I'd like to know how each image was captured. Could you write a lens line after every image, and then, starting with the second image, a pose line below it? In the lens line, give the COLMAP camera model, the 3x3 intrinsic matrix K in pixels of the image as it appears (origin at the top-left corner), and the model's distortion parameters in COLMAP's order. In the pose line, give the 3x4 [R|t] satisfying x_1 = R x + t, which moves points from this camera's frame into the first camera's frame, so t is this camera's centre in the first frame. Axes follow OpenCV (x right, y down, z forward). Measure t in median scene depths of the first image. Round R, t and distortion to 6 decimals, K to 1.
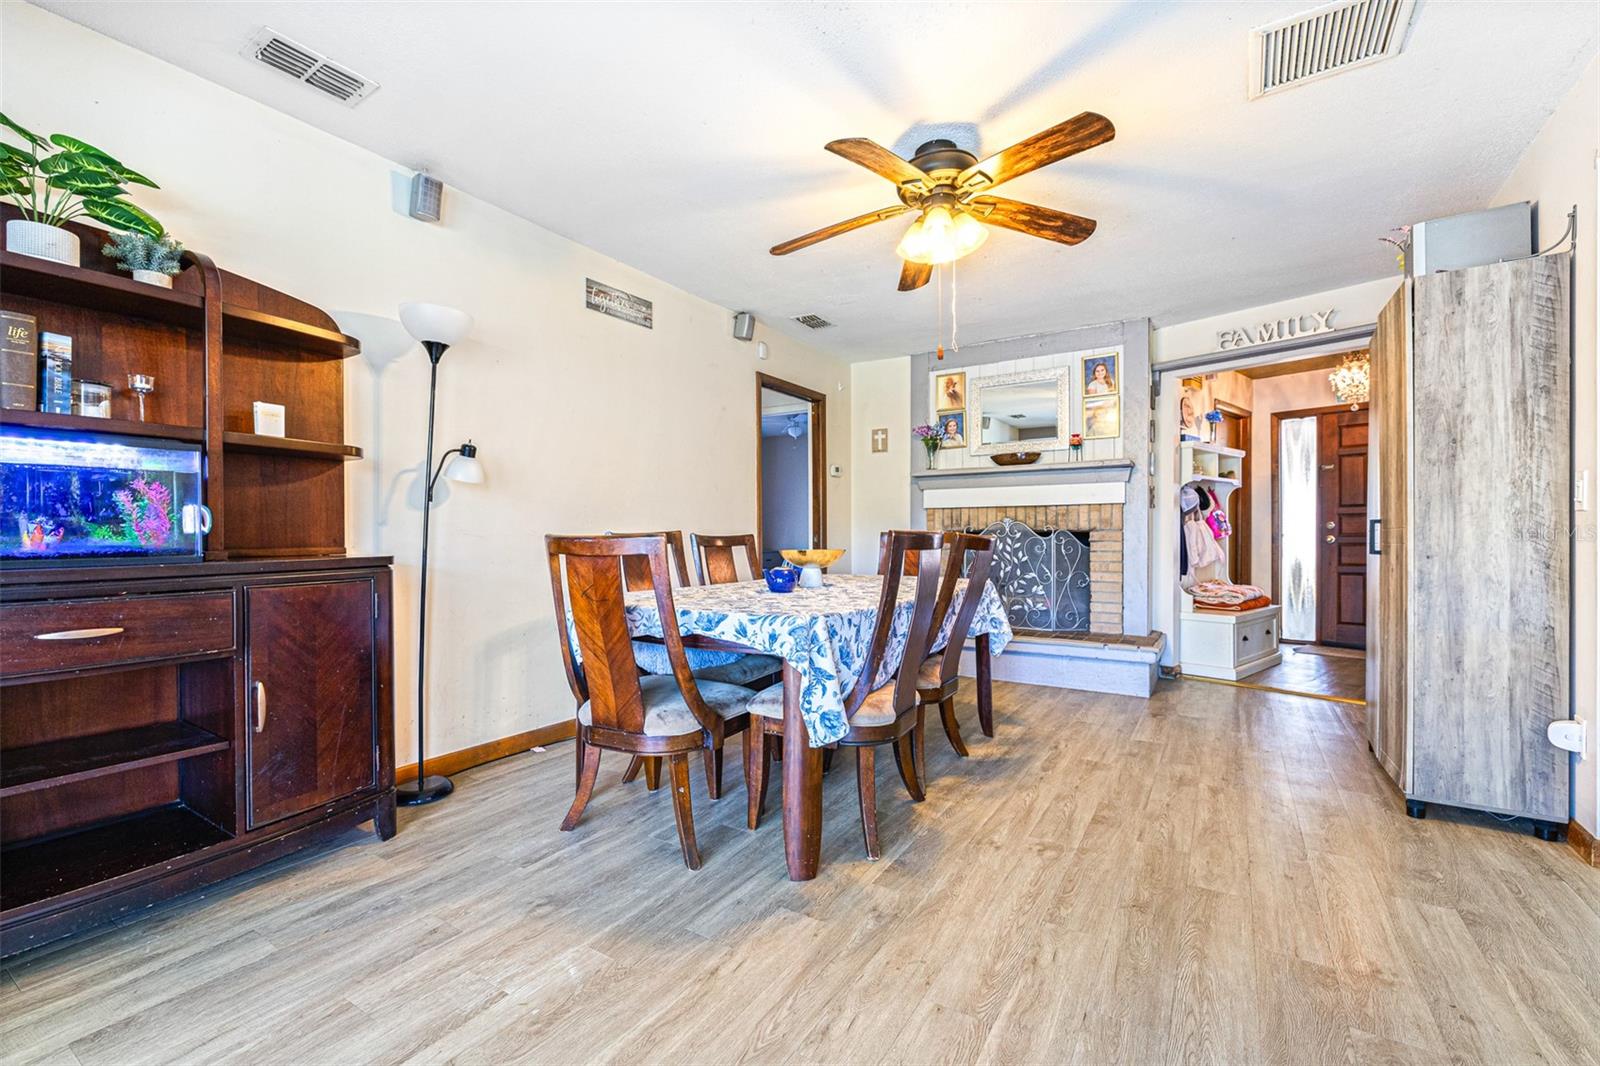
lens RADIAL K [[680.1, 0, 800.0], [0, 680.1, 533.0], [0, 0, 1]] dist [0.000445, -0.000008]
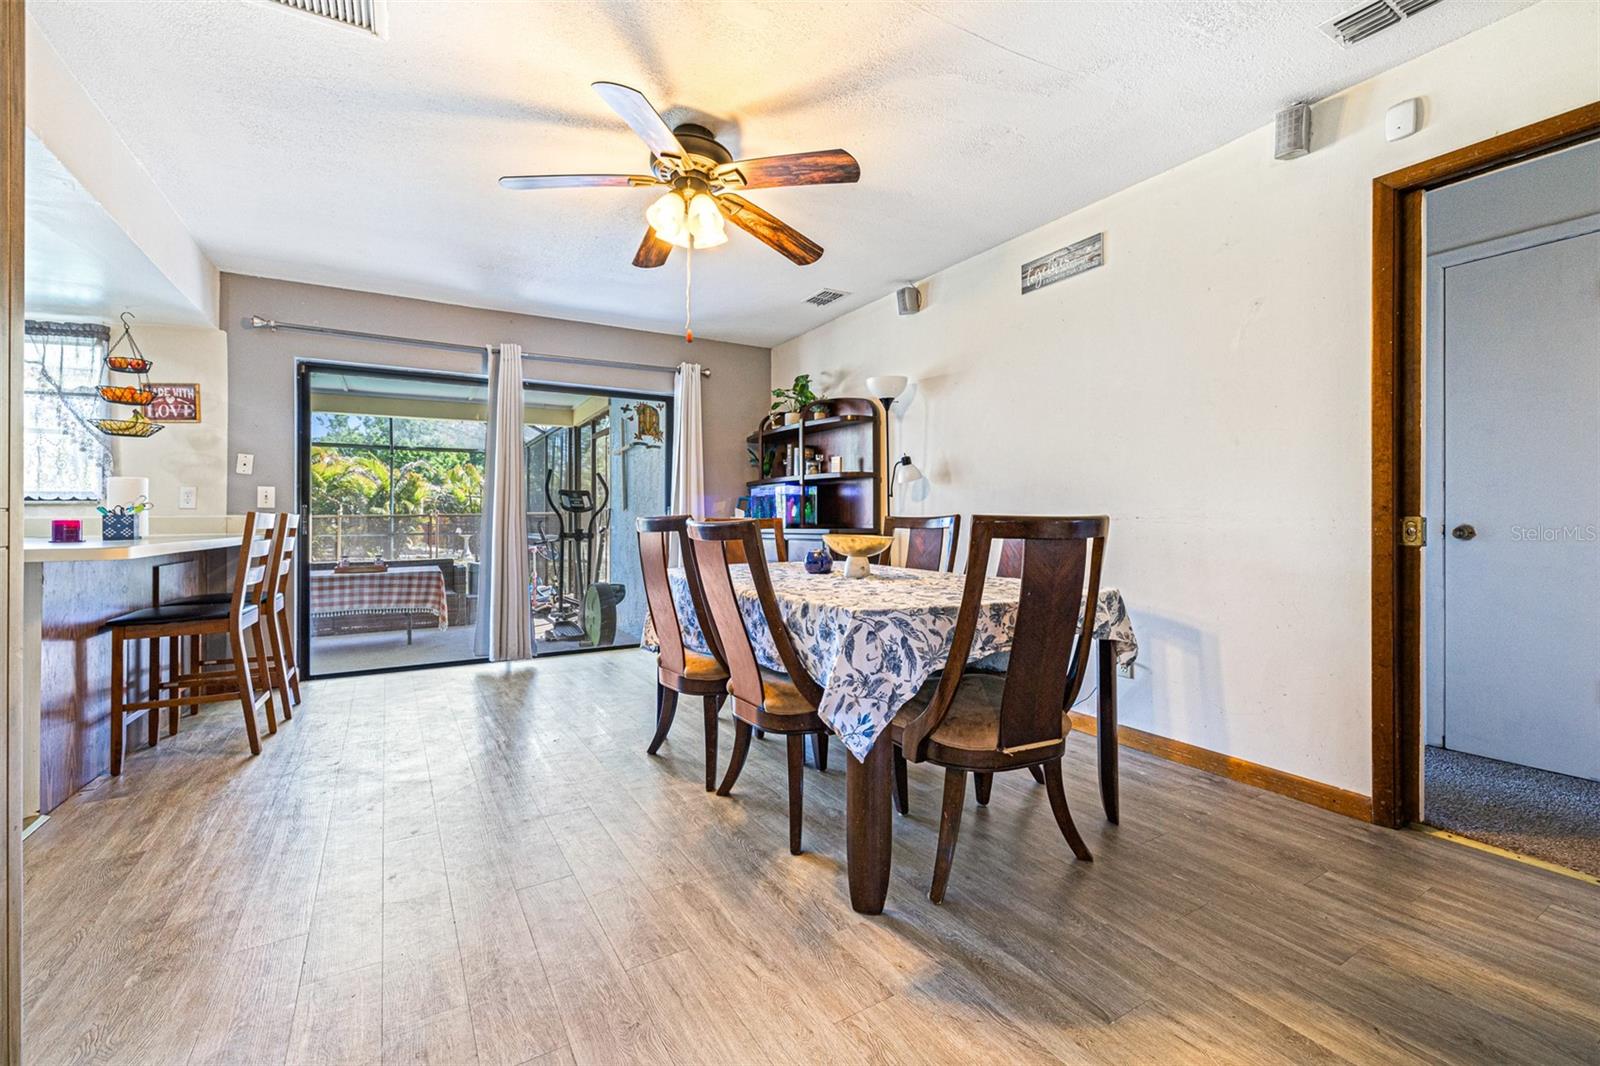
lens RADIAL K [[684.8, 0, 801.5], [0, 684.8, 517.6], [0, 0, 1]] dist [0.000556, 0.000011]
pose [[-0.444507, 0.003337, -0.895769, 0.621866], [0.000614, 0.999994, 0.003421, -0.002406], [0.895775, 0.000970, -0.444506, 0.964507]]
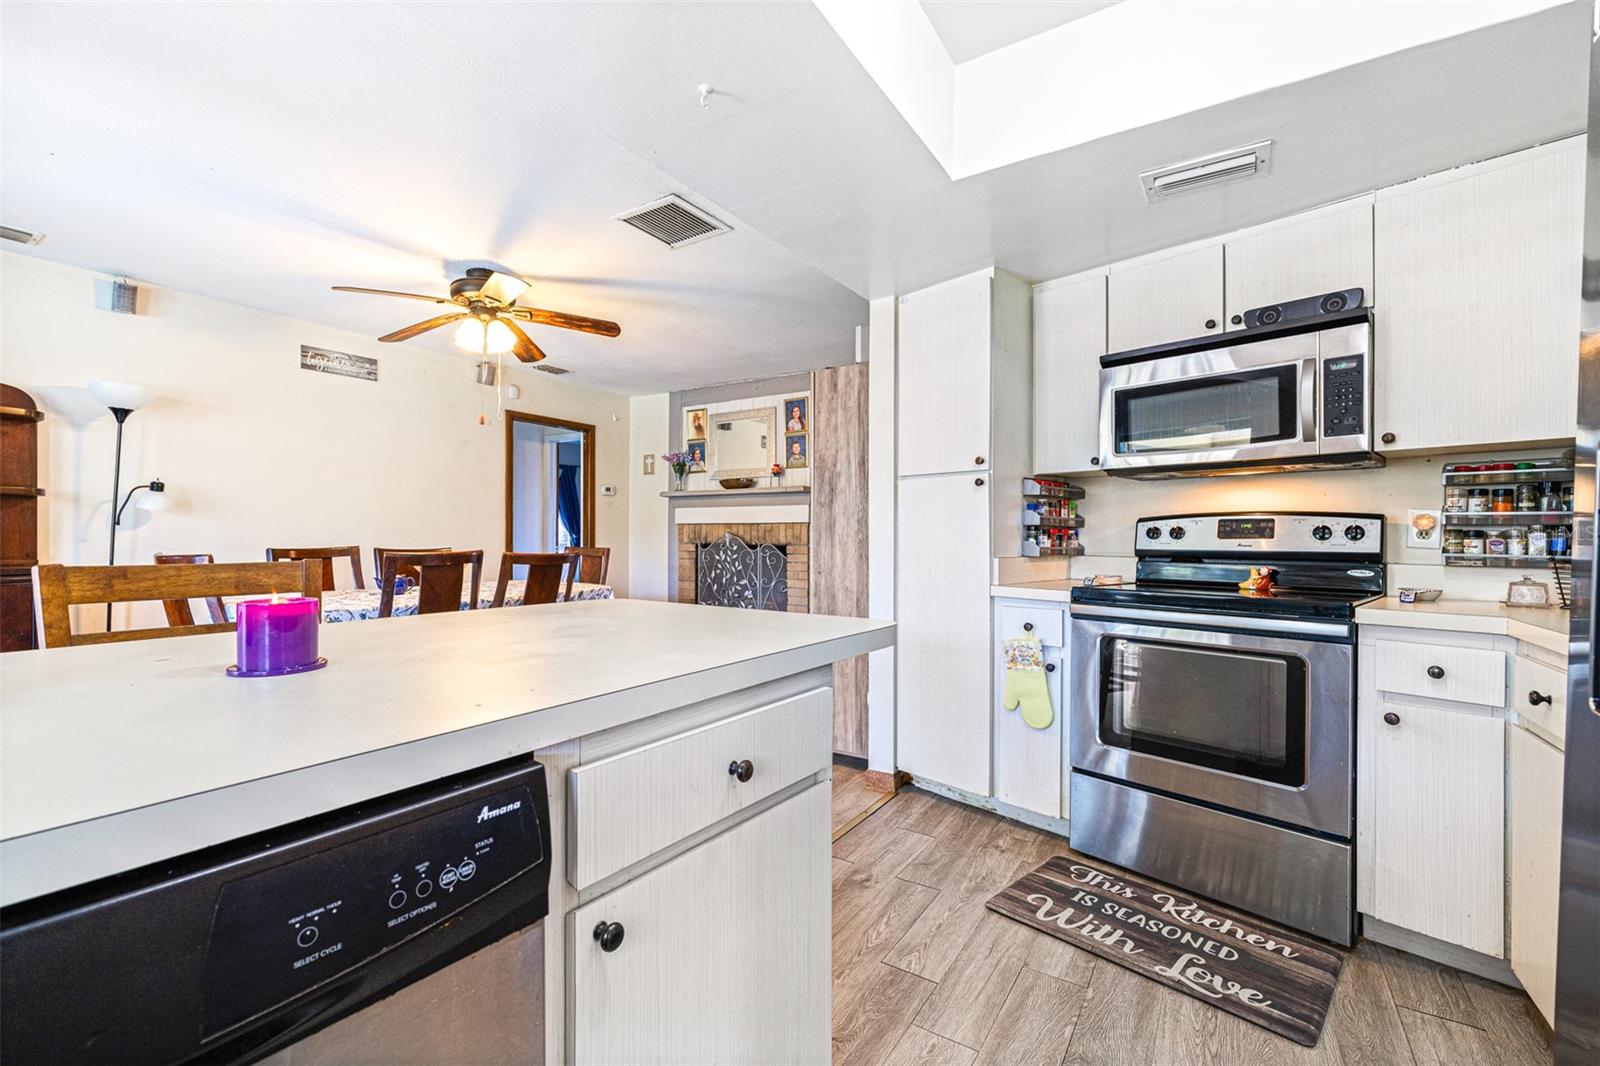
lens RADIAL K [[682.6, 0, 800.0], [0, 682.6, 533.0], [0, 0, 1]] dist [-0.000095, 0.000134]
pose [[0.999946, 0.008186, 0.006474, 0.506044], [-0.008167, 0.999962, -0.002942, -0.024095], [-0.006498, 0.002889, 0.999975, -0.228877]]
